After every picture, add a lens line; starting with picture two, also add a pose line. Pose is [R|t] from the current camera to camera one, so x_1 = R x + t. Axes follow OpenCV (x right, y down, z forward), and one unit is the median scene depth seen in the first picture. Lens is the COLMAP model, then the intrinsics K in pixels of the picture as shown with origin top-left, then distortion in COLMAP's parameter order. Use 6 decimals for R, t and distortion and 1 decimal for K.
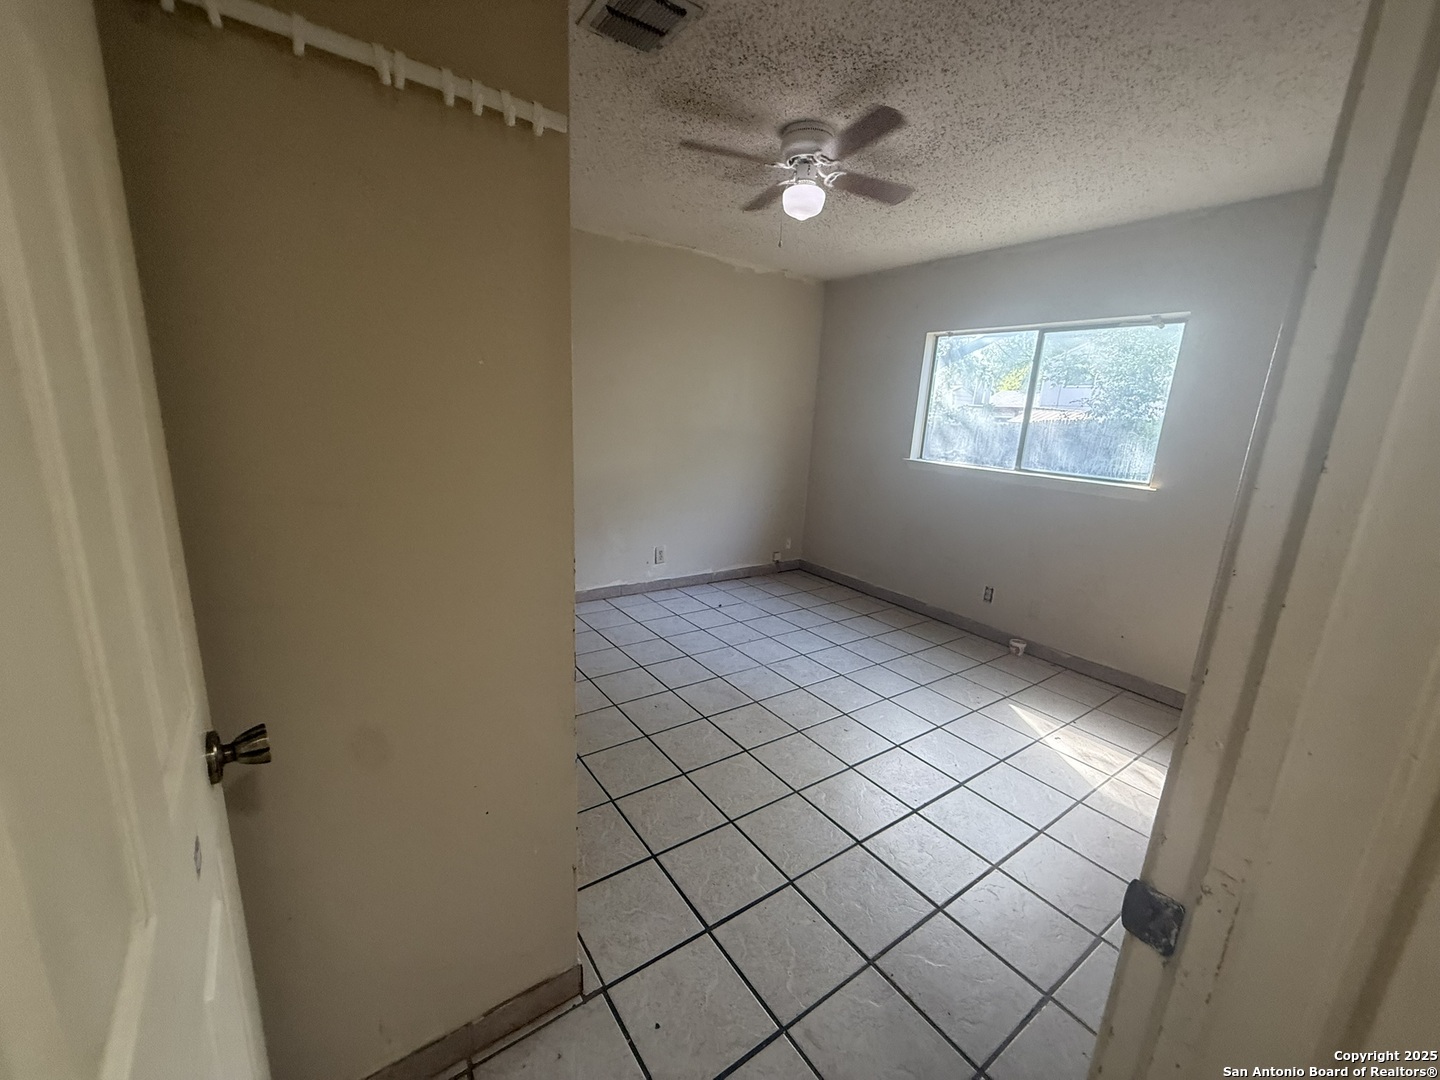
lens RADIAL K [[574.8, 0, 717.5], [0, 574.8, 542.0], [0, 0, 1]] dist [-0.004021, 0.000271]
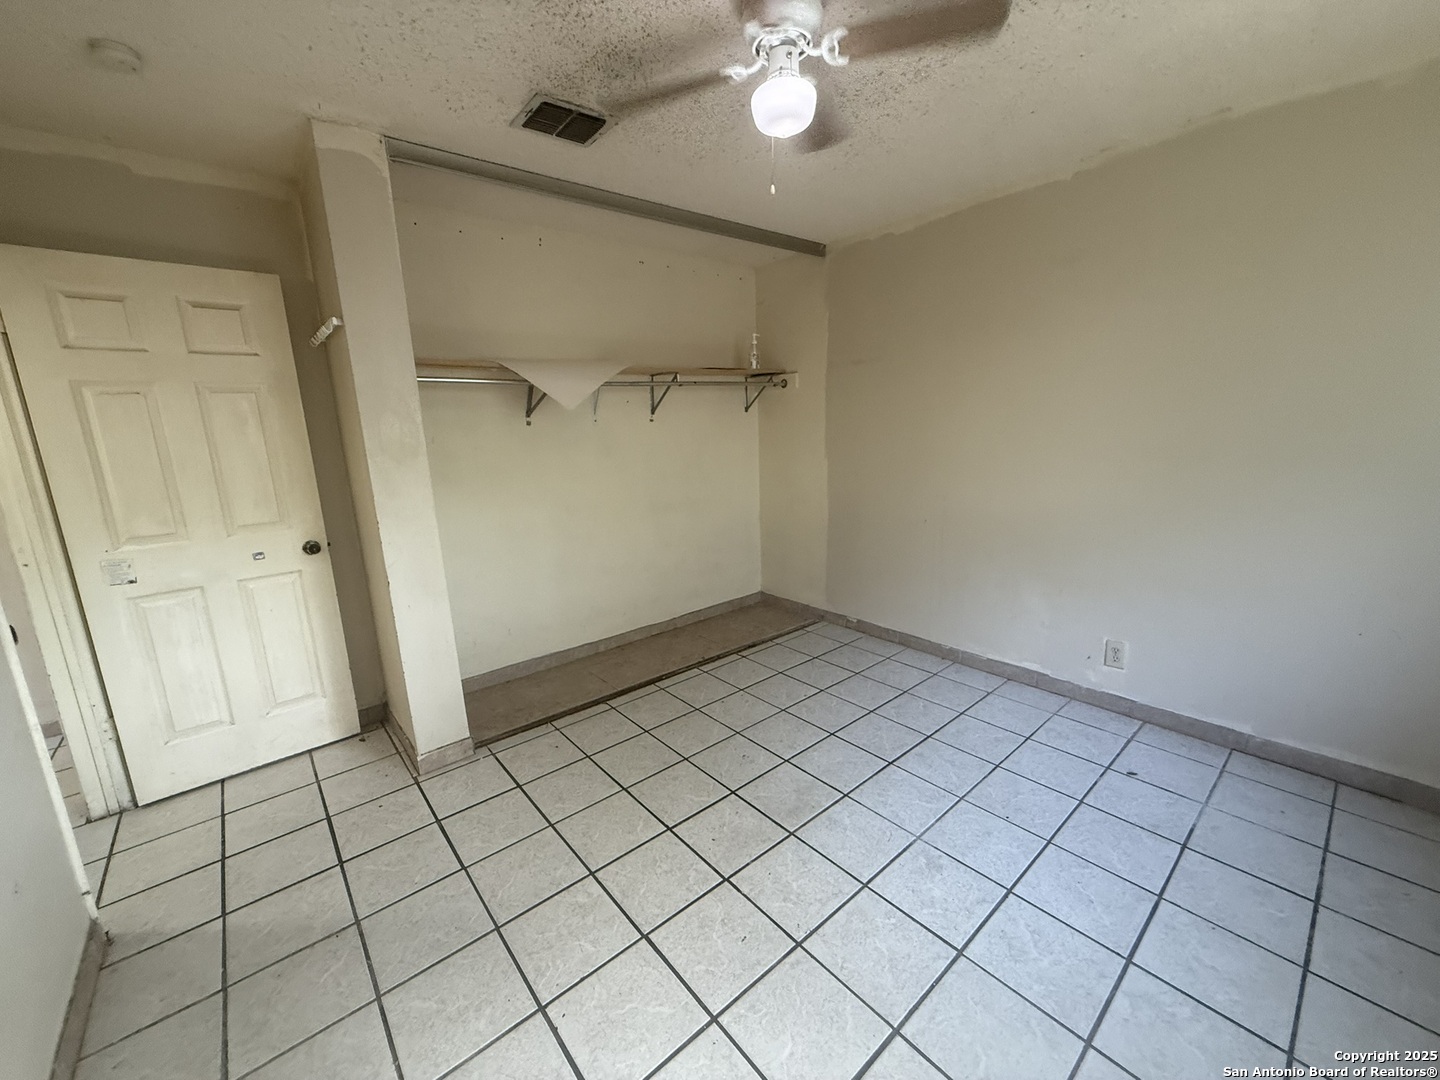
lens RADIAL K [[574.8, 0, 719.0], [0, 574.8, 540.0], [0, 0, 1]] dist [-0.004021, 0.000271]
pose [[0.067305, 0.141702, -0.987619, 0.517293], [-0.184005, 0.974647, 0.127301, -0.108489], [0.980618, 0.173159, 0.091672, 0.570193]]
